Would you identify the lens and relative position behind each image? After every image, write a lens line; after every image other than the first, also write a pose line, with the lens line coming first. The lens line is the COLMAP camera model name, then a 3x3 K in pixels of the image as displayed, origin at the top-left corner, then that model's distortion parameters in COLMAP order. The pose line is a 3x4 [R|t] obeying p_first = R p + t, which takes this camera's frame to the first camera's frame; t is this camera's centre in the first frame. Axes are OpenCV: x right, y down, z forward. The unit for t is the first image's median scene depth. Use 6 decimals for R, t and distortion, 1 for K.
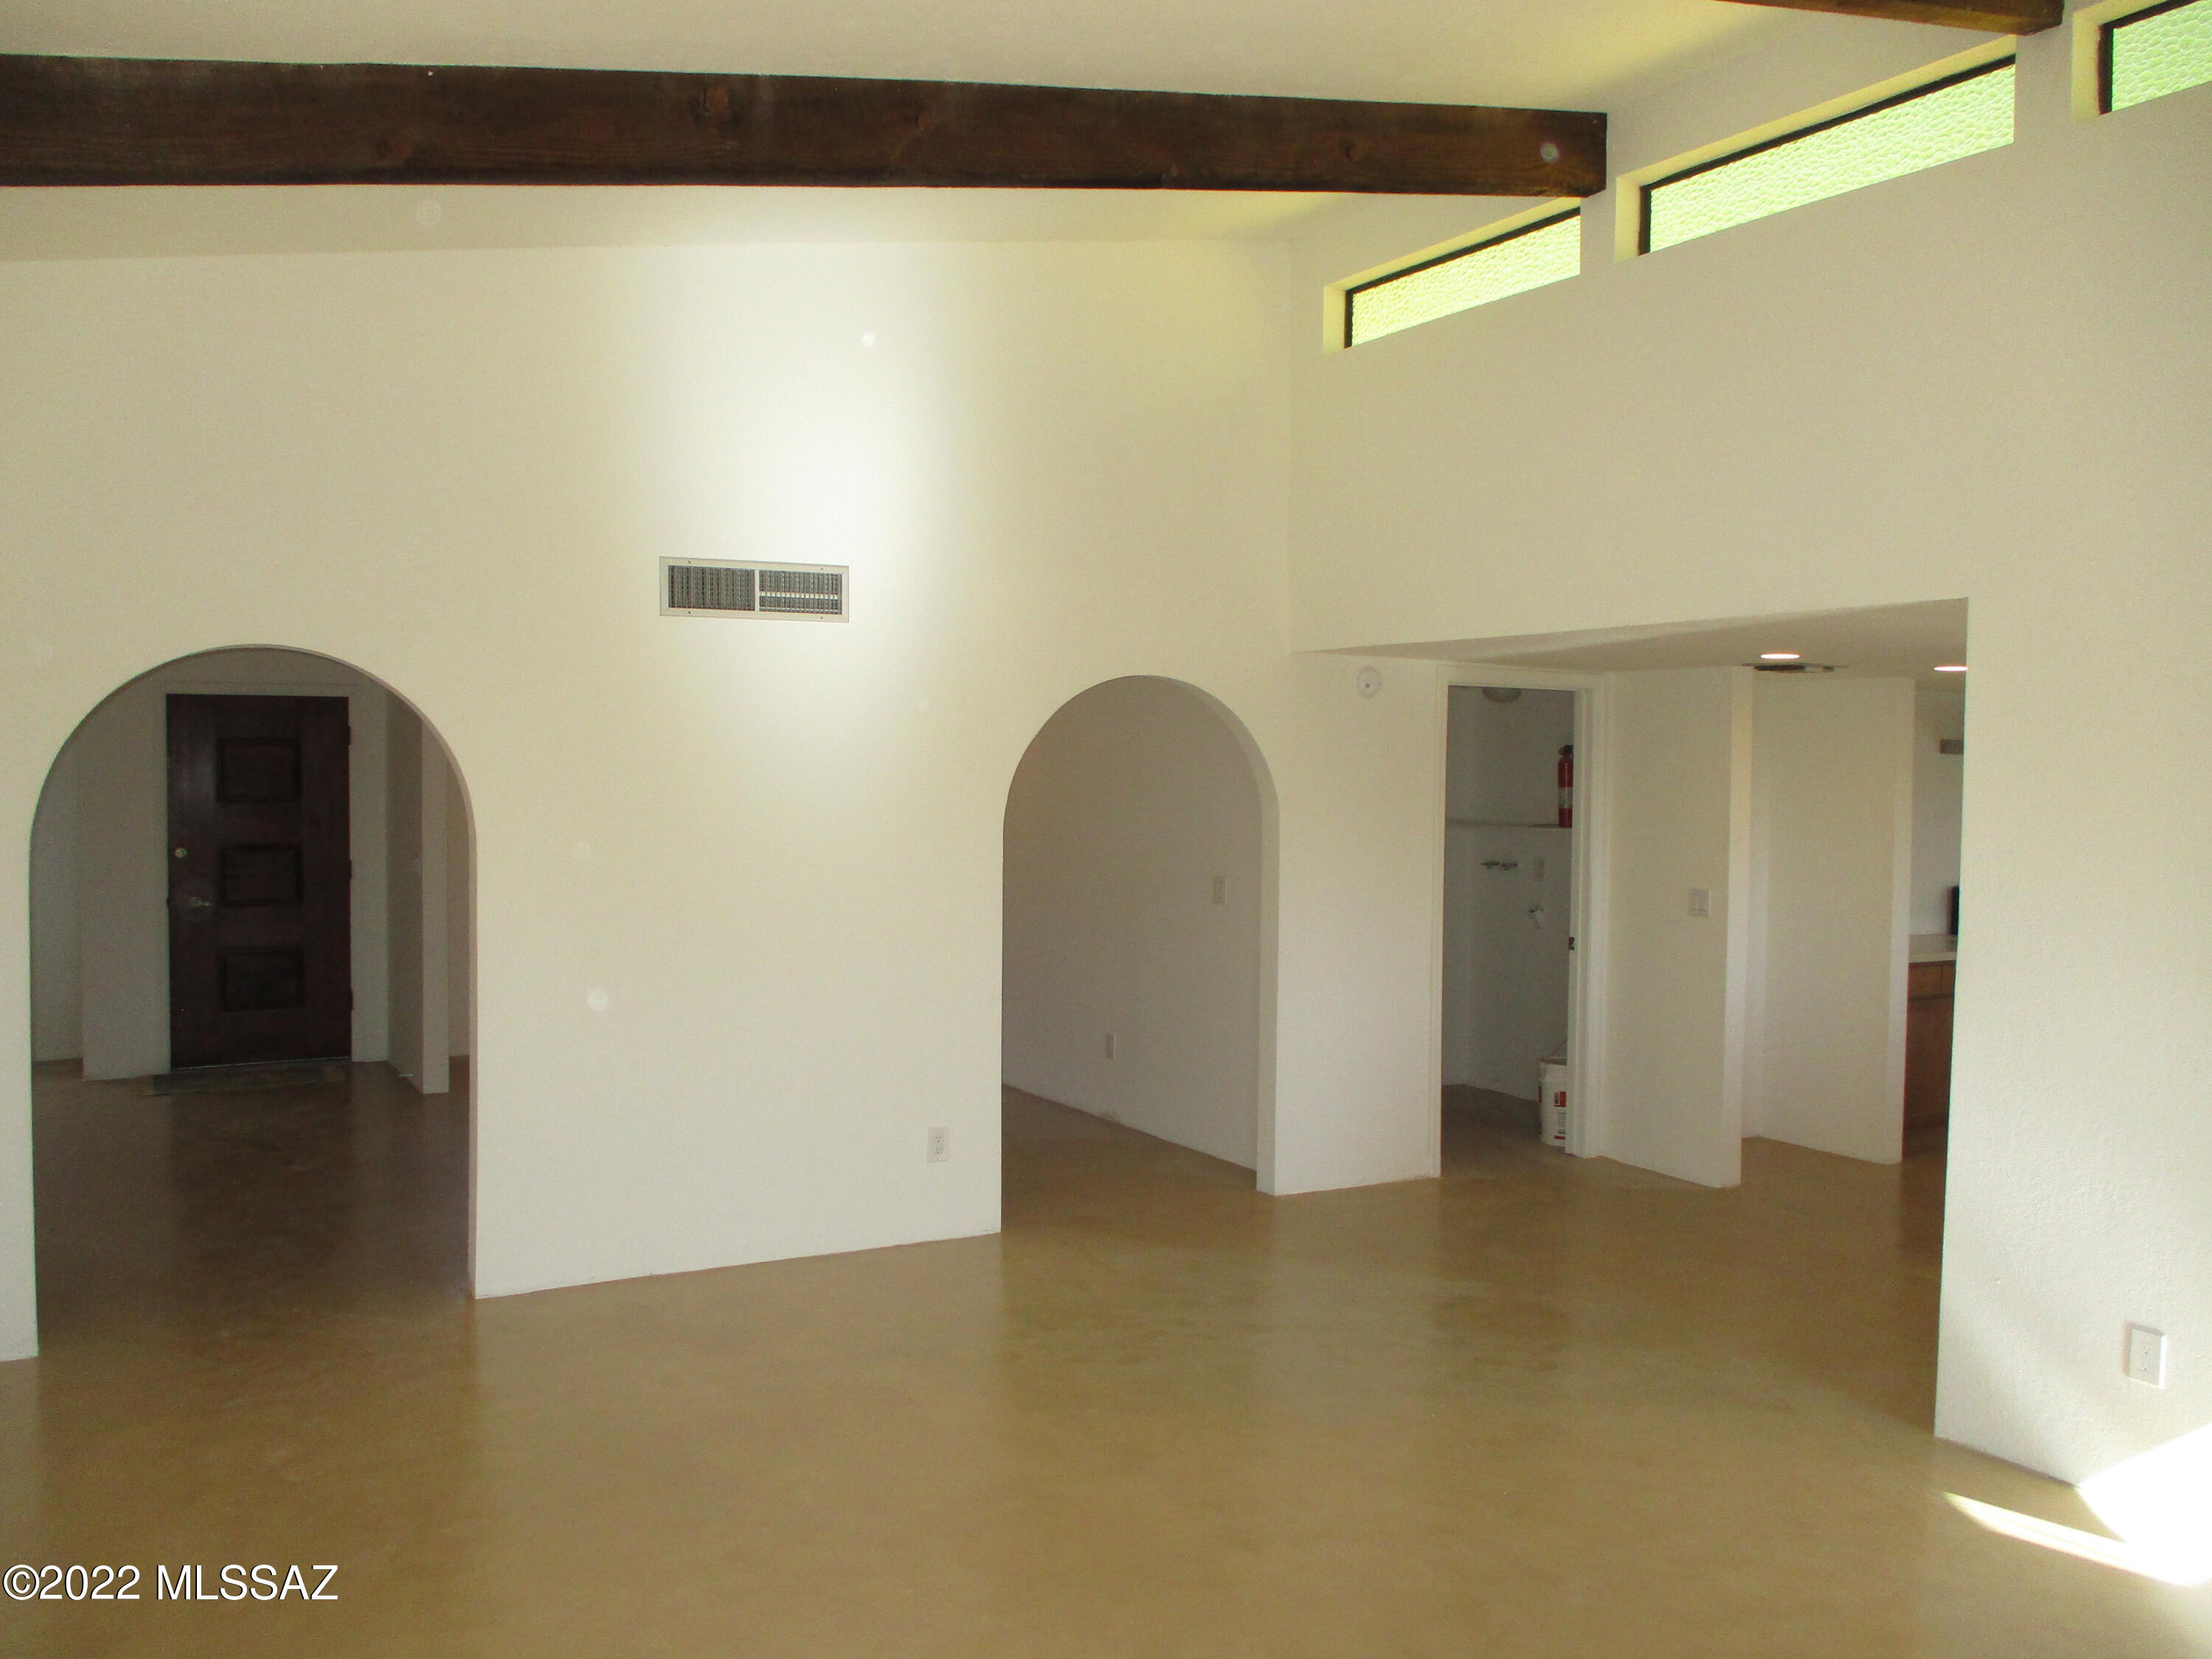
lens RADIAL K [[1804.1, 0, 1109.6], [0, 1804.1, 826.4], [0, 0, 1]] dist [-0.041095, 0.008866]
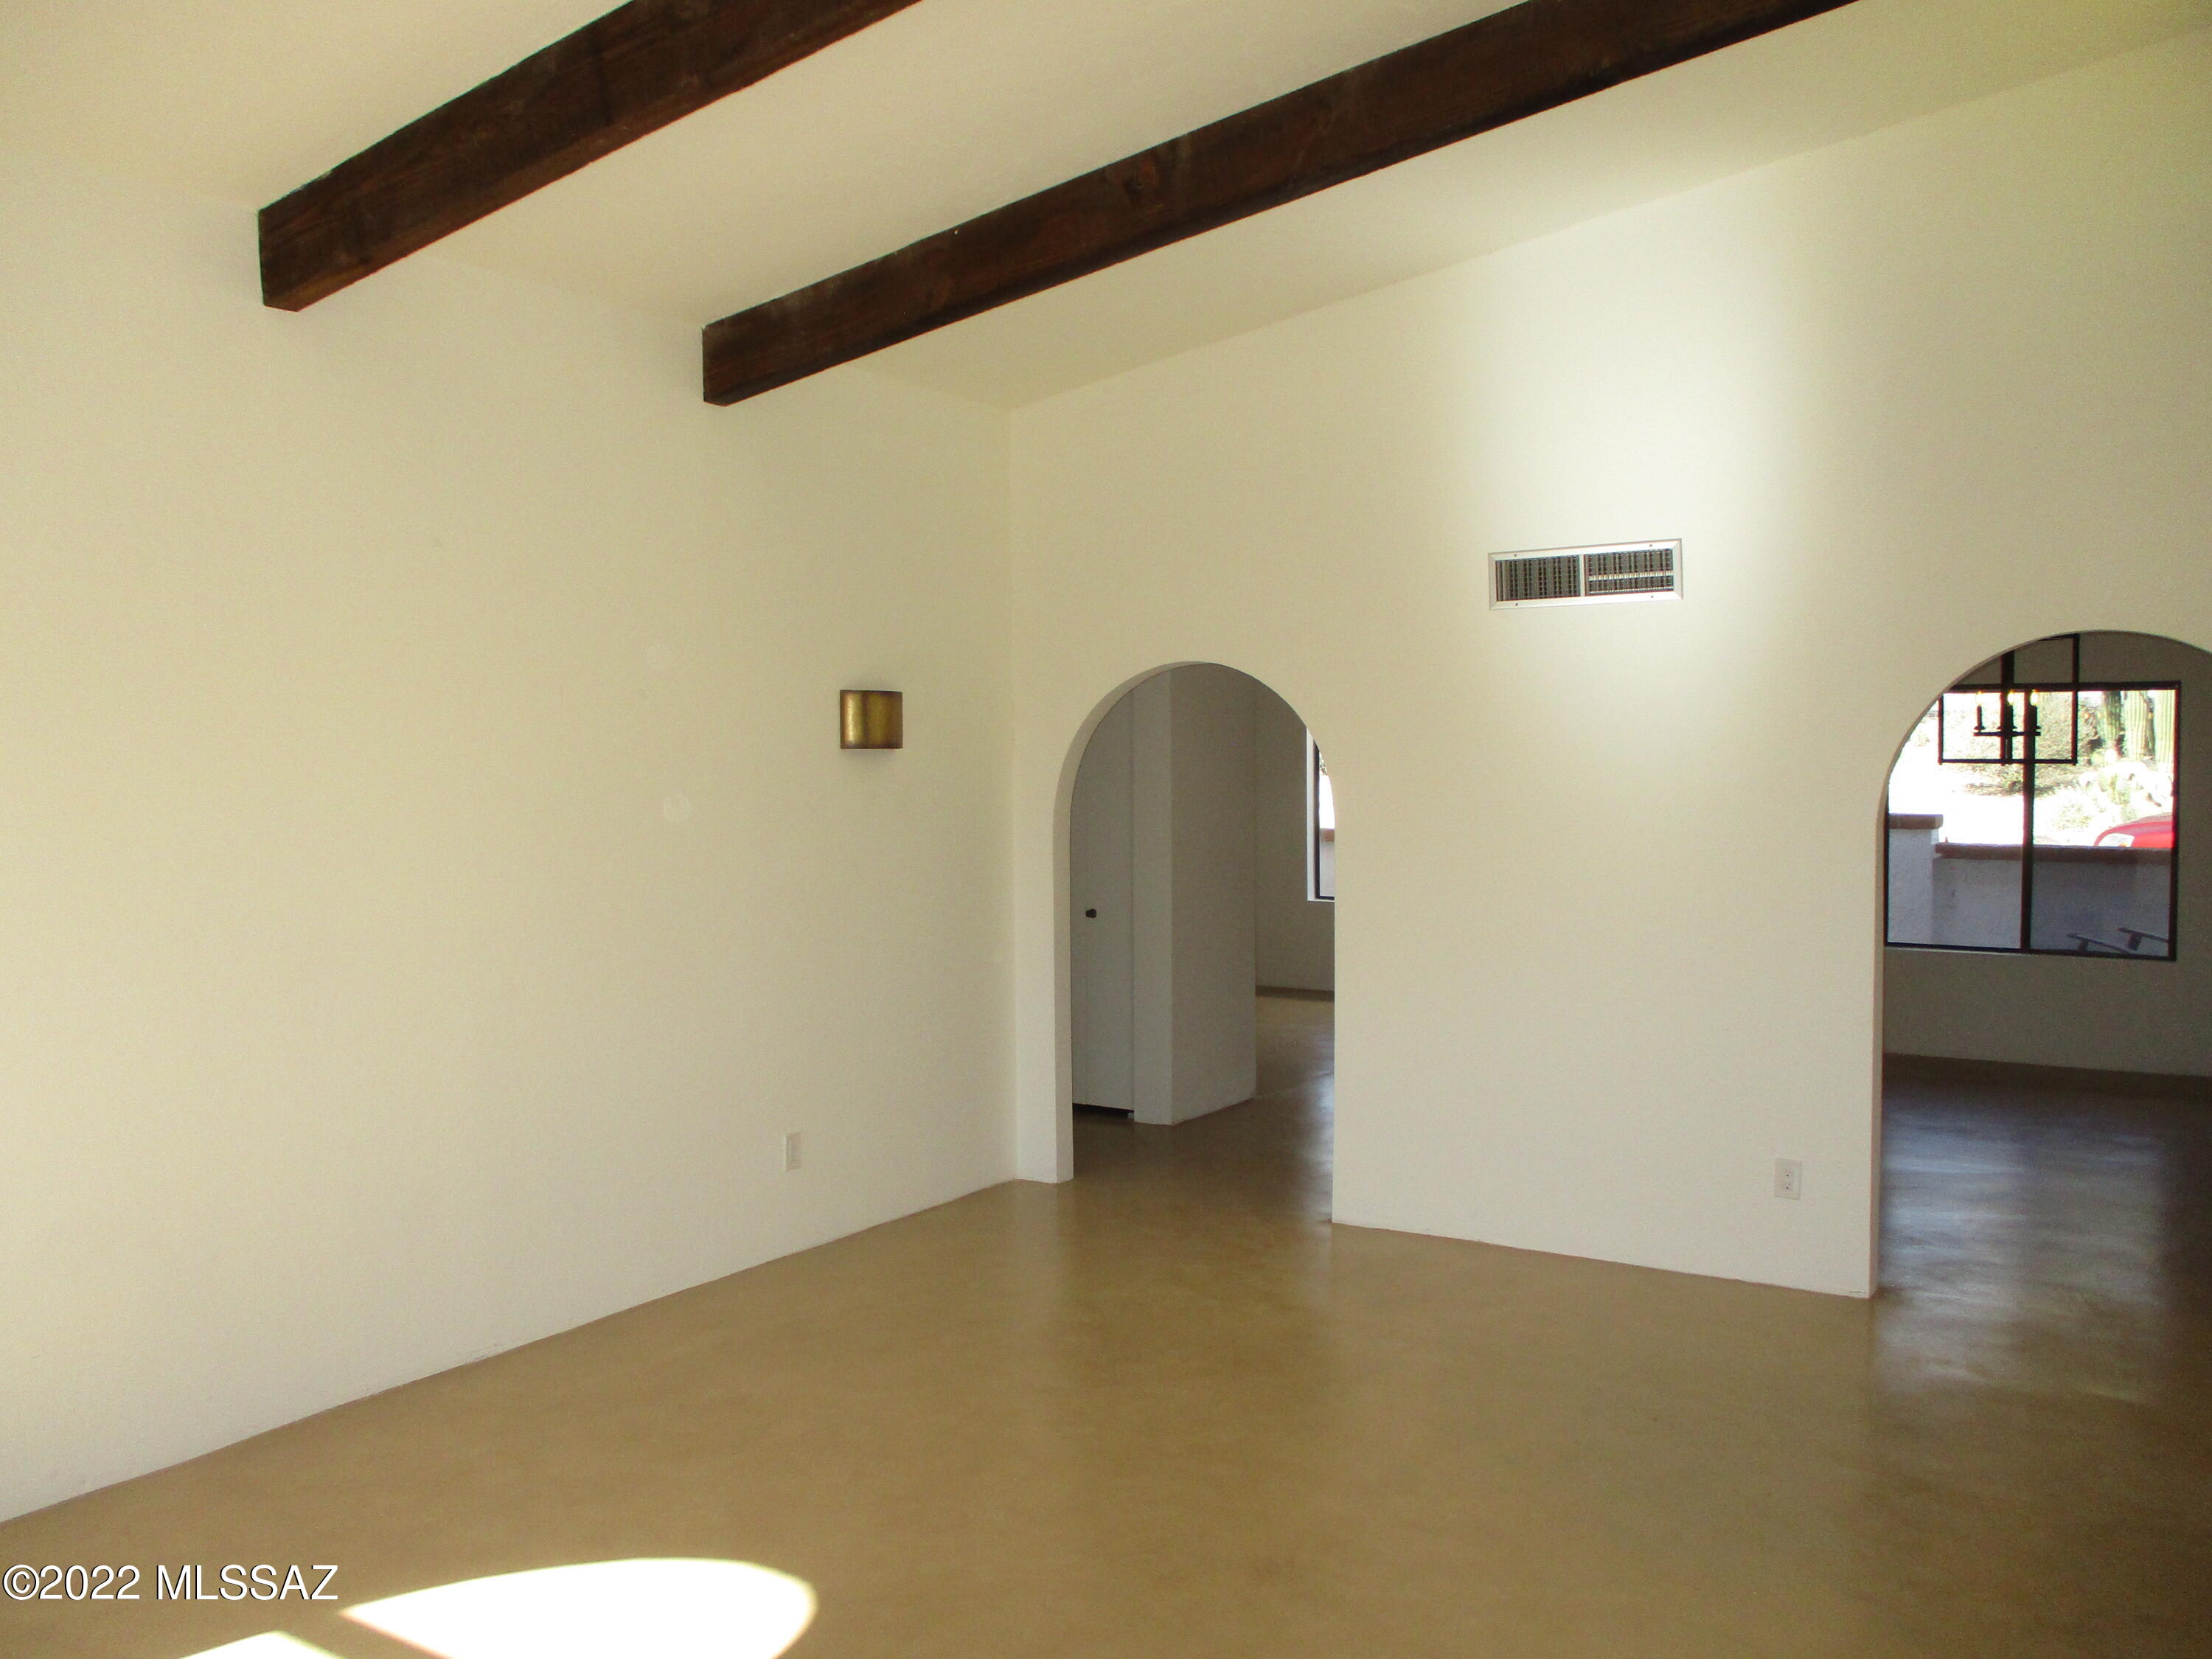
lens RADIAL K [[1804.1, 0, 1109.6], [0, 1804.1, 826.4], [0, 0, 1]] dist [-0.041095, 0.008866]
pose [[0.472385, 0.025026, -0.881037, 0.552973], [-0.019677, 0.999647, 0.017845, -0.006299], [0.881173, 0.008907, 0.472710, 0.308943]]
